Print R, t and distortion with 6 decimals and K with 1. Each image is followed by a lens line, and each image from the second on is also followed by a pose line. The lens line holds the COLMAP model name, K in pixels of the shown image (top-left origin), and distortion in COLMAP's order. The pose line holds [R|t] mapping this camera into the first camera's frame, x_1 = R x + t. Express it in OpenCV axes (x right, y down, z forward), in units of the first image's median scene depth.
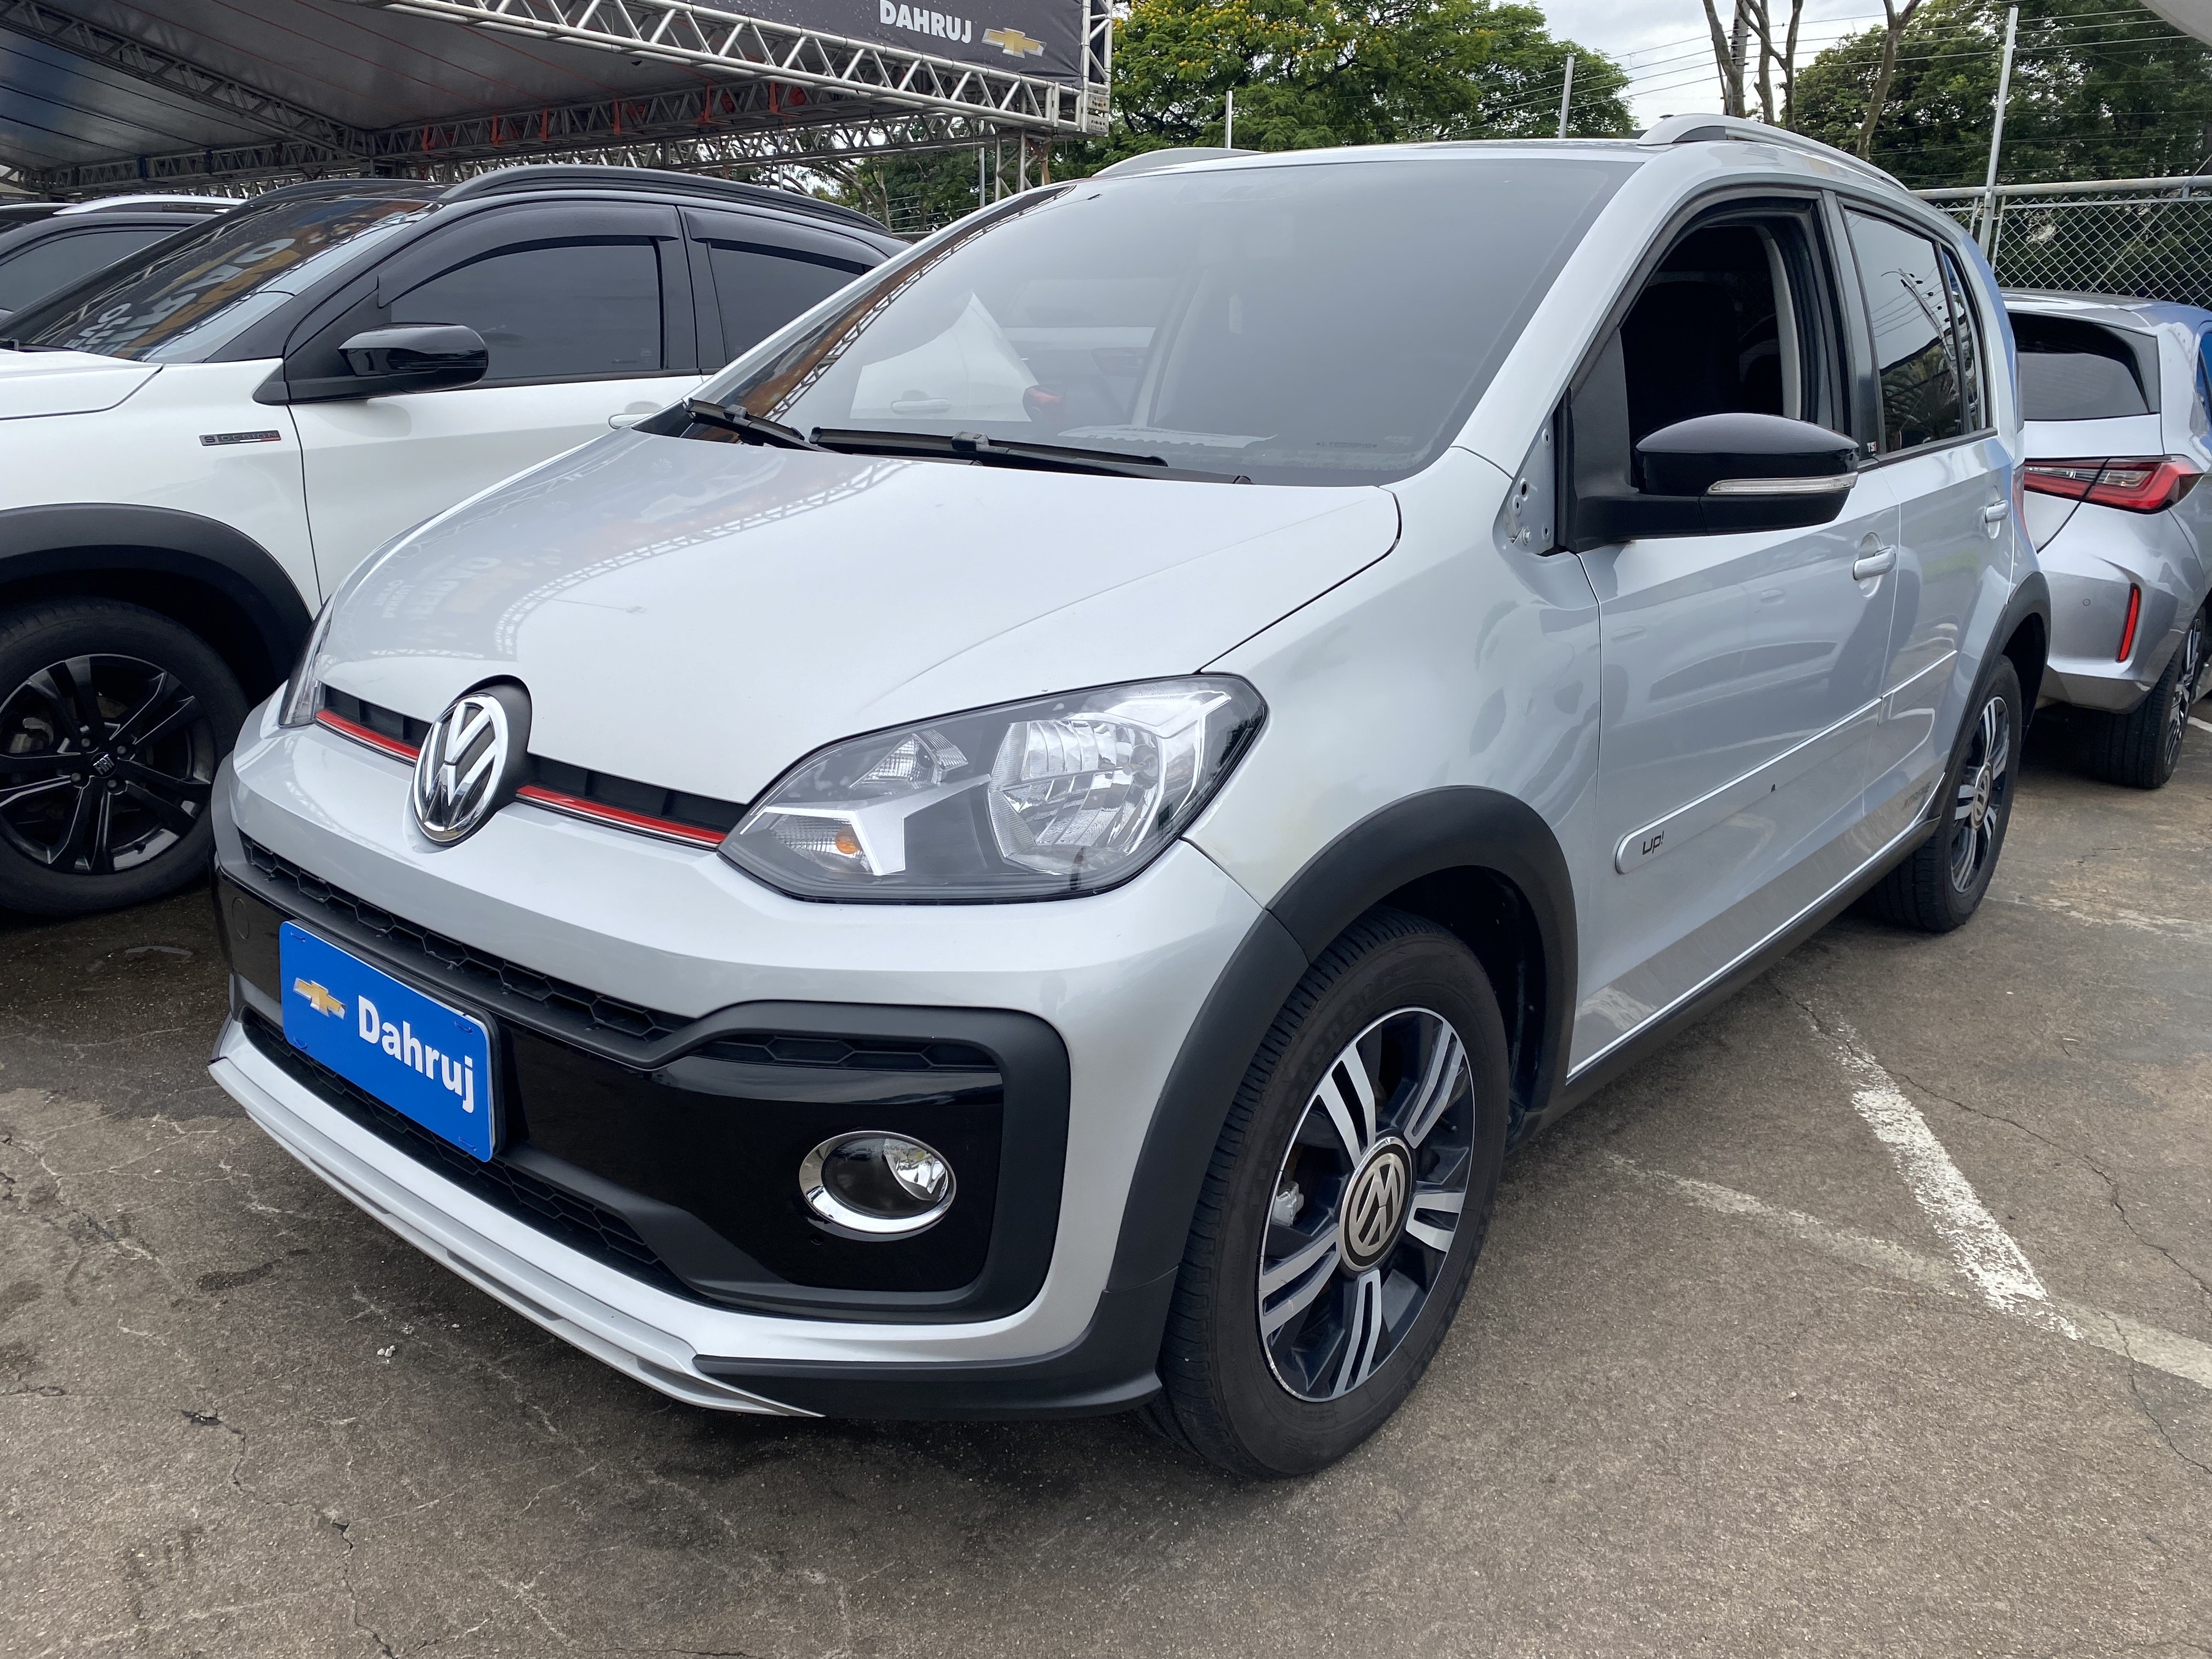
lens RADIAL K [[1716.0, 0, 1109.7], [0, 1716.0, 780.8], [0, 0, 1]] dist [0.040174, -0.041869]
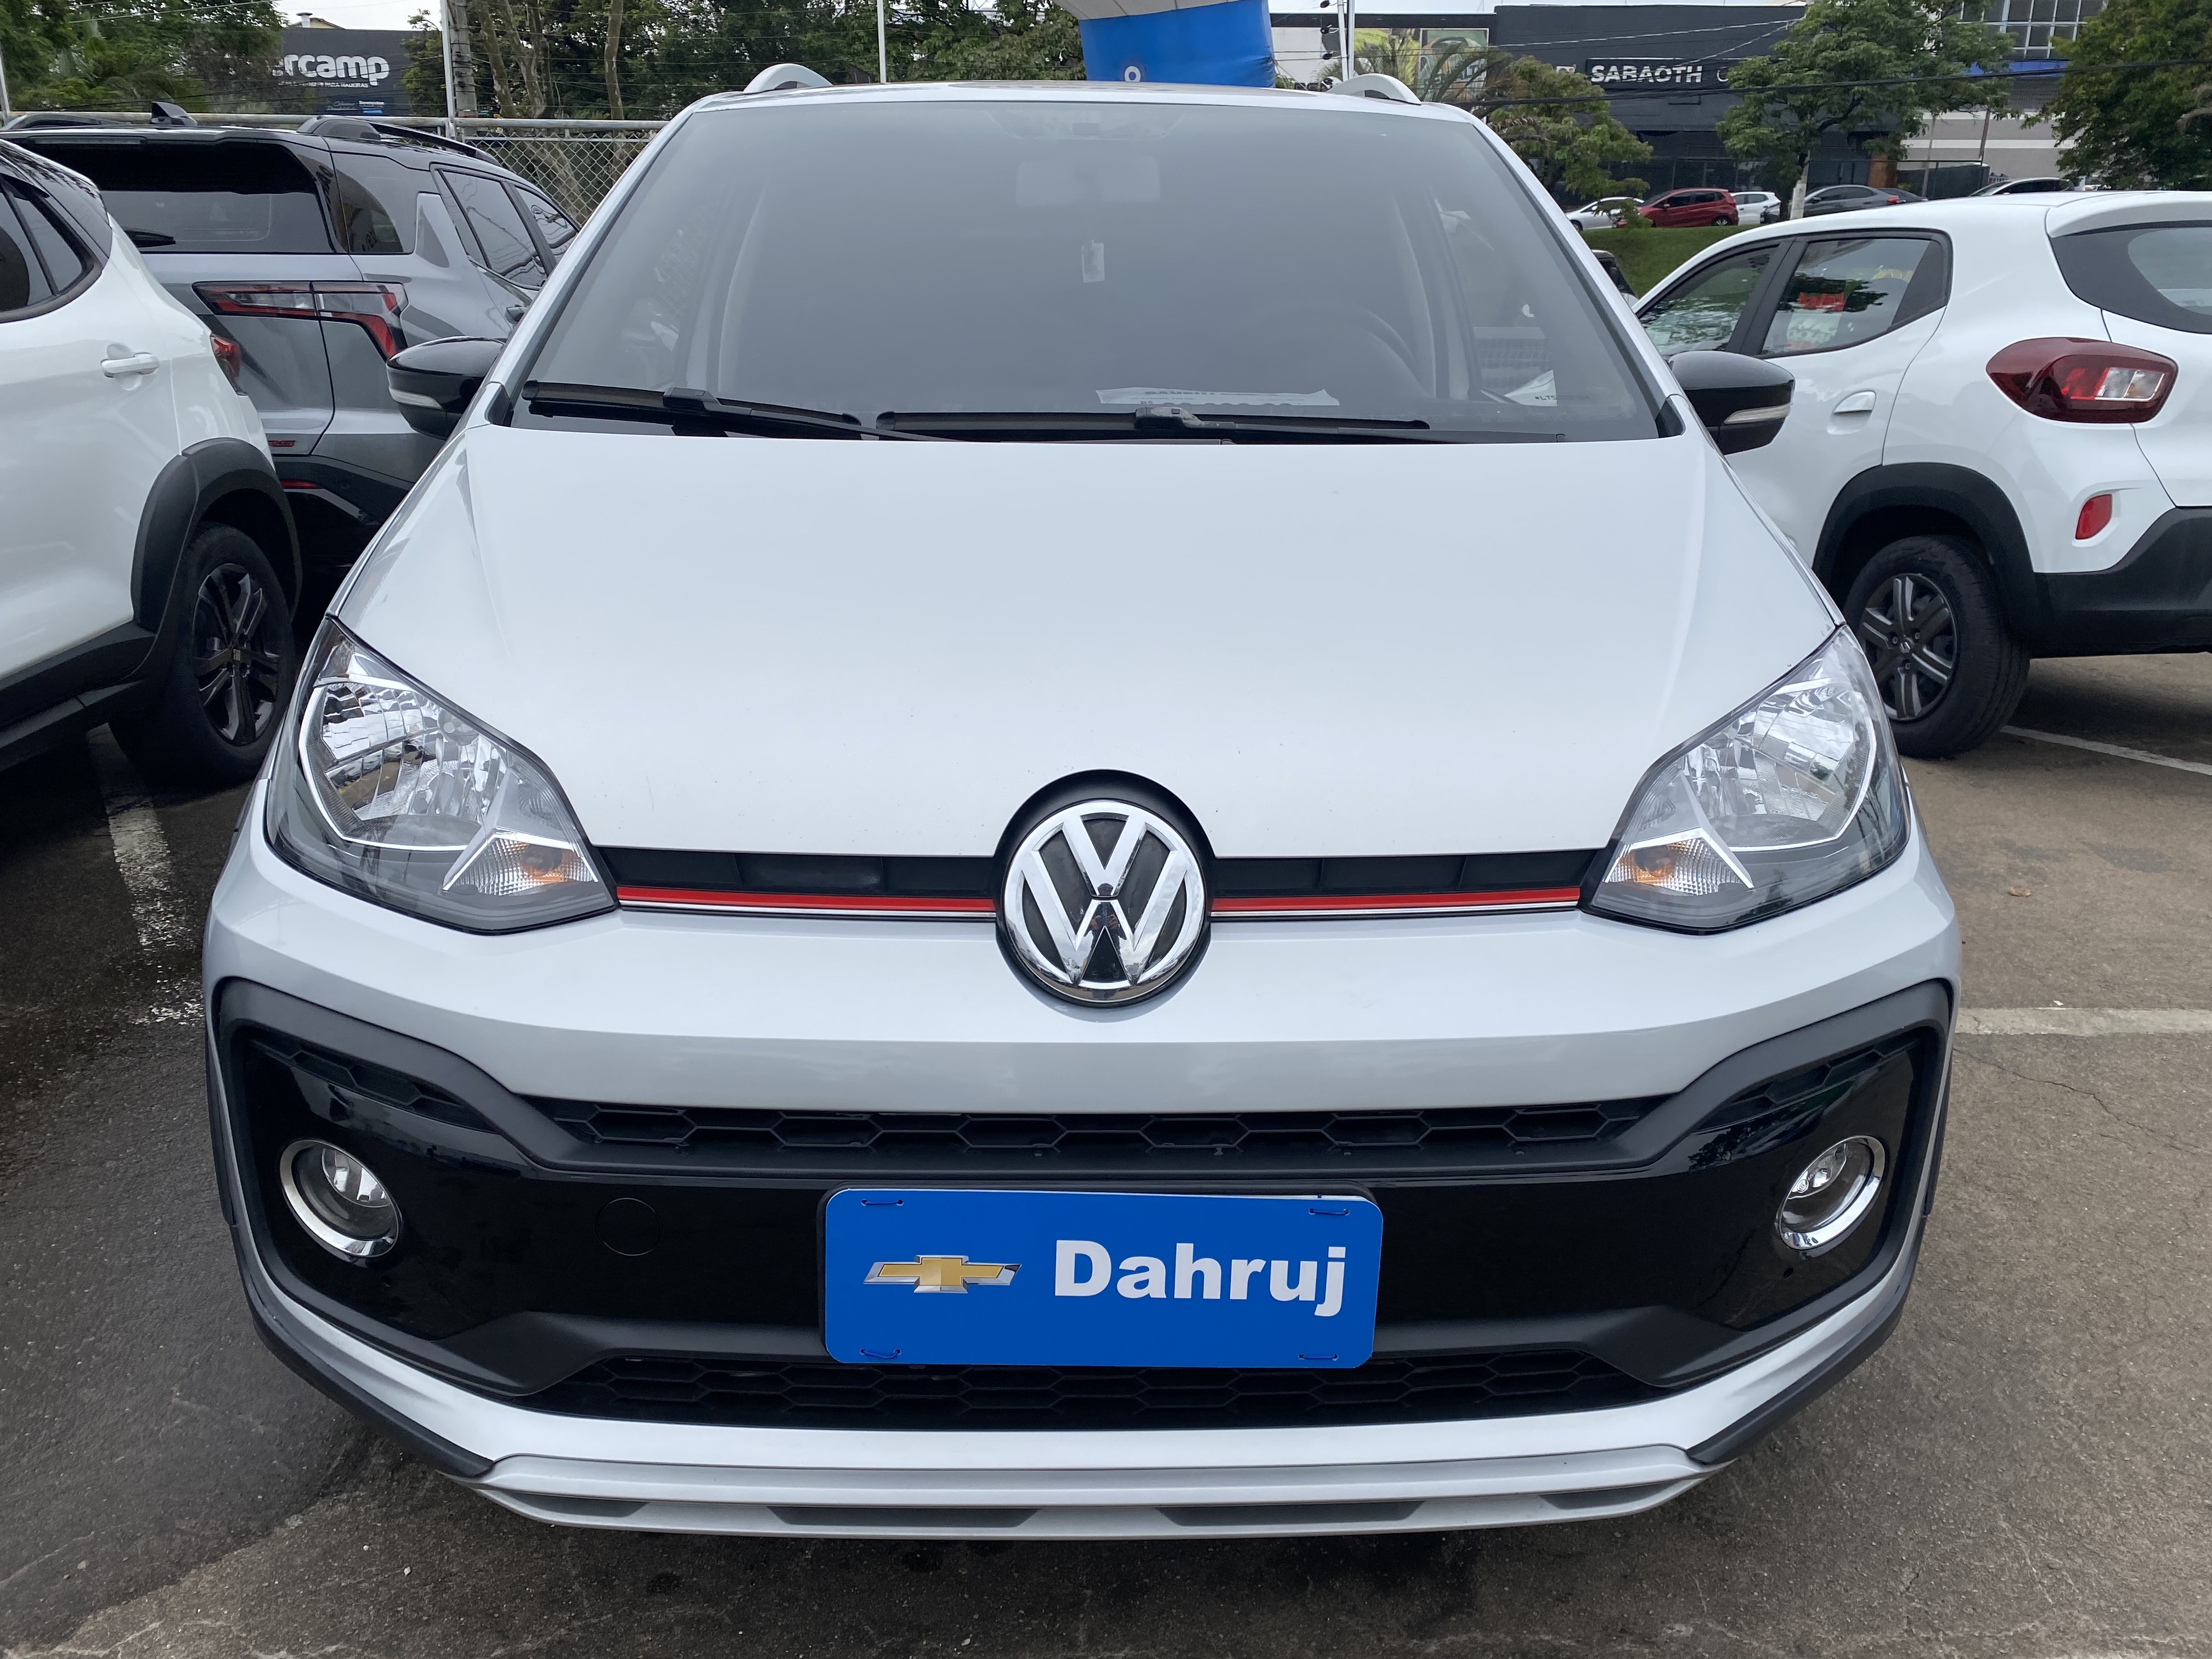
lens RADIAL K [[1716.0, 0, 1118.2], [0, 1716.0, 842.2], [0, 0, 1]] dist [0.040174, -0.041869]
pose [[0.738082, -0.213150, 0.640158, -0.864355], [0.166503, 0.976985, 0.133329, -0.133714], [-0.653844, 0.008180, 0.756585, 0.450881]]
